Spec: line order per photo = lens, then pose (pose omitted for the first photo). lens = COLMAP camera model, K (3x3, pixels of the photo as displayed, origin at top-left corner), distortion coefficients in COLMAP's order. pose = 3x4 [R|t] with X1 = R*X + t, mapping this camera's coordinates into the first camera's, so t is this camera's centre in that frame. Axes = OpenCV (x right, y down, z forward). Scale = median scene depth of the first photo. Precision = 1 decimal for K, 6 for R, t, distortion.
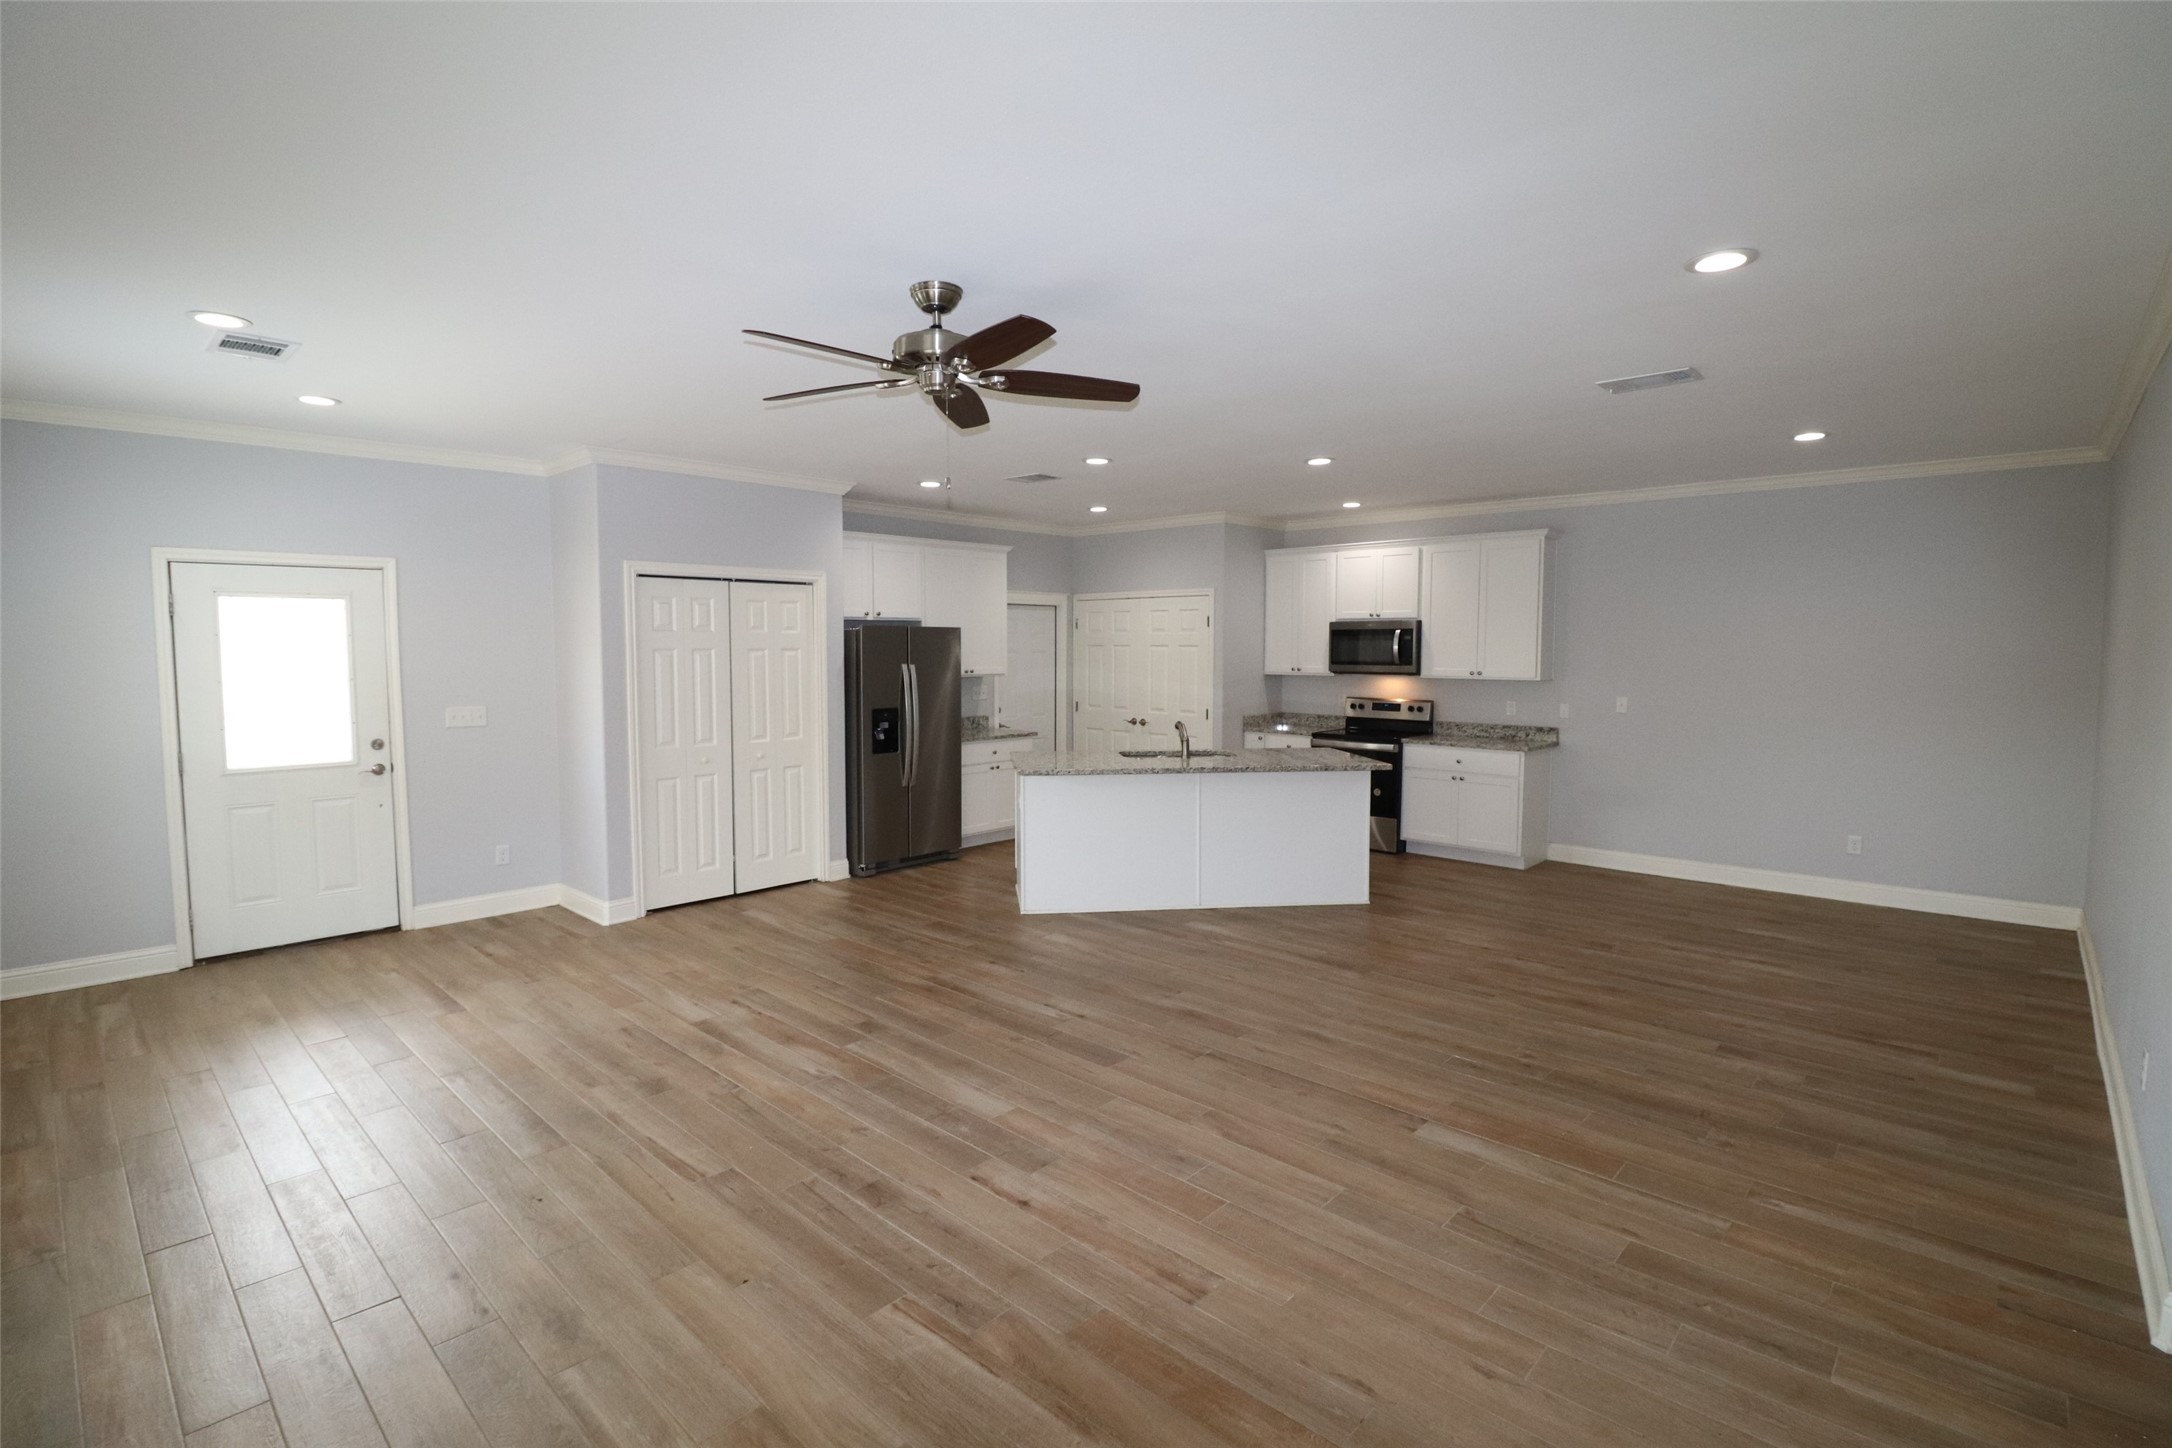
lens RADIAL K [[1005.5, 0, 1074.4], [0, 1005.5, 711.4], [0, 0, 1]] dist [-0.002250, -0.014171]
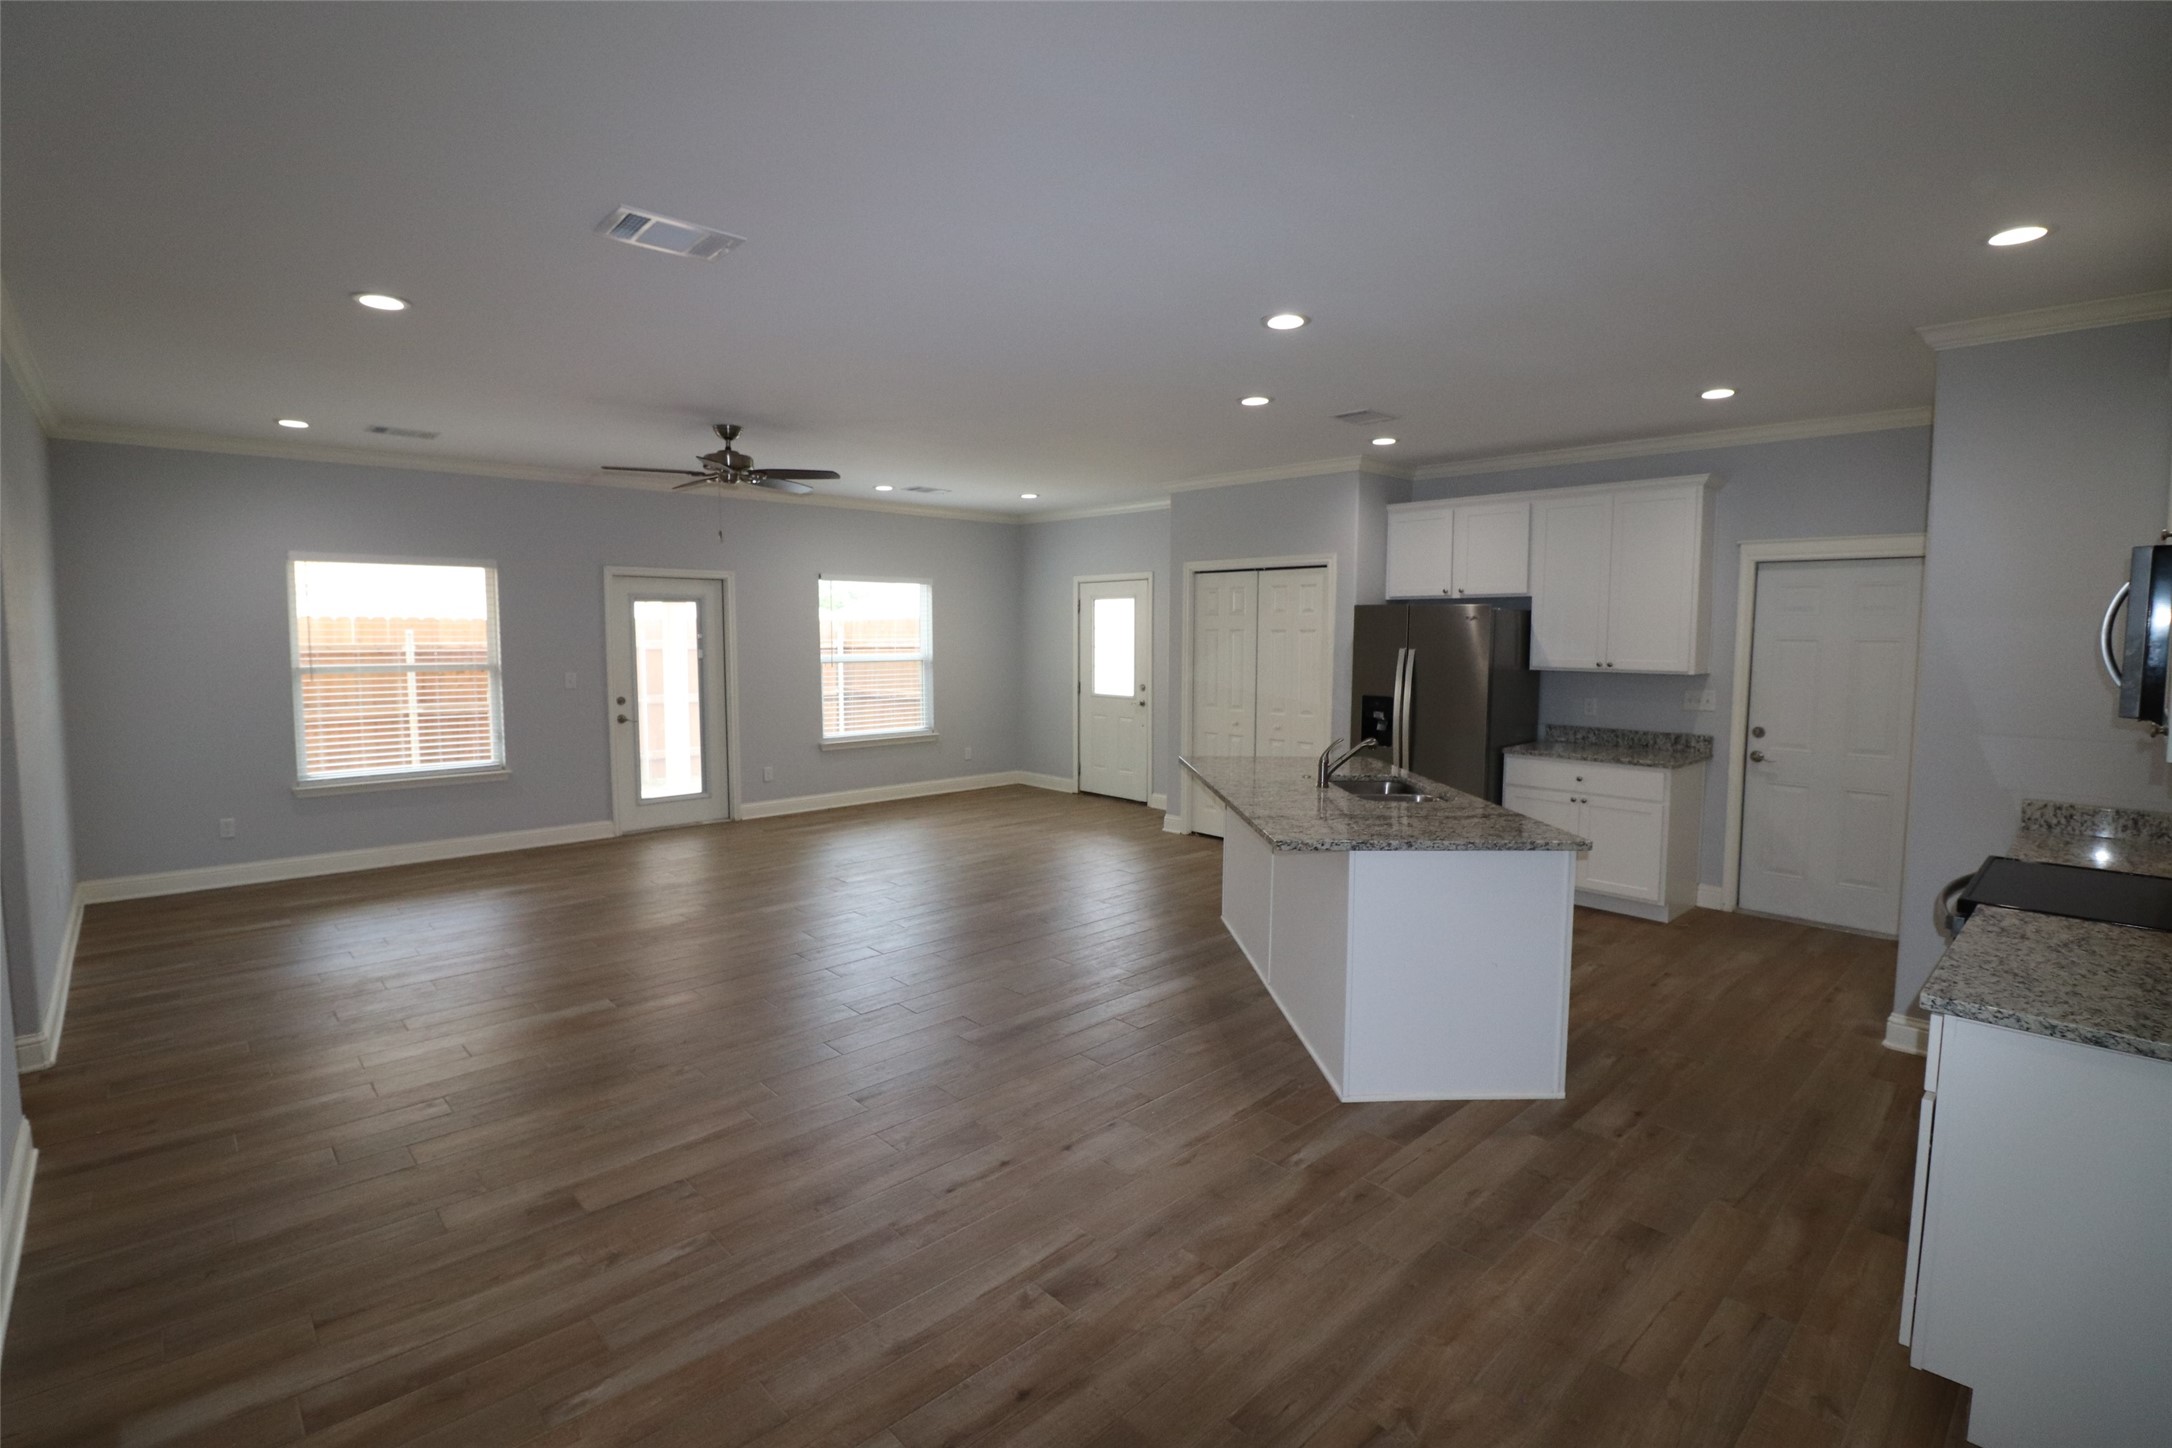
lens RADIAL K [[1005.5, 0, 1074.4], [0, 1005.5, 711.4], [0, 0, 1]] dist [-0.002250, -0.014171]
pose [[-0.067516, 0.079986, -0.994507, 1.063124], [-0.070721, 0.993890, 0.084738, -0.067738], [0.995209, 0.076054, -0.061447, 1.128144]]
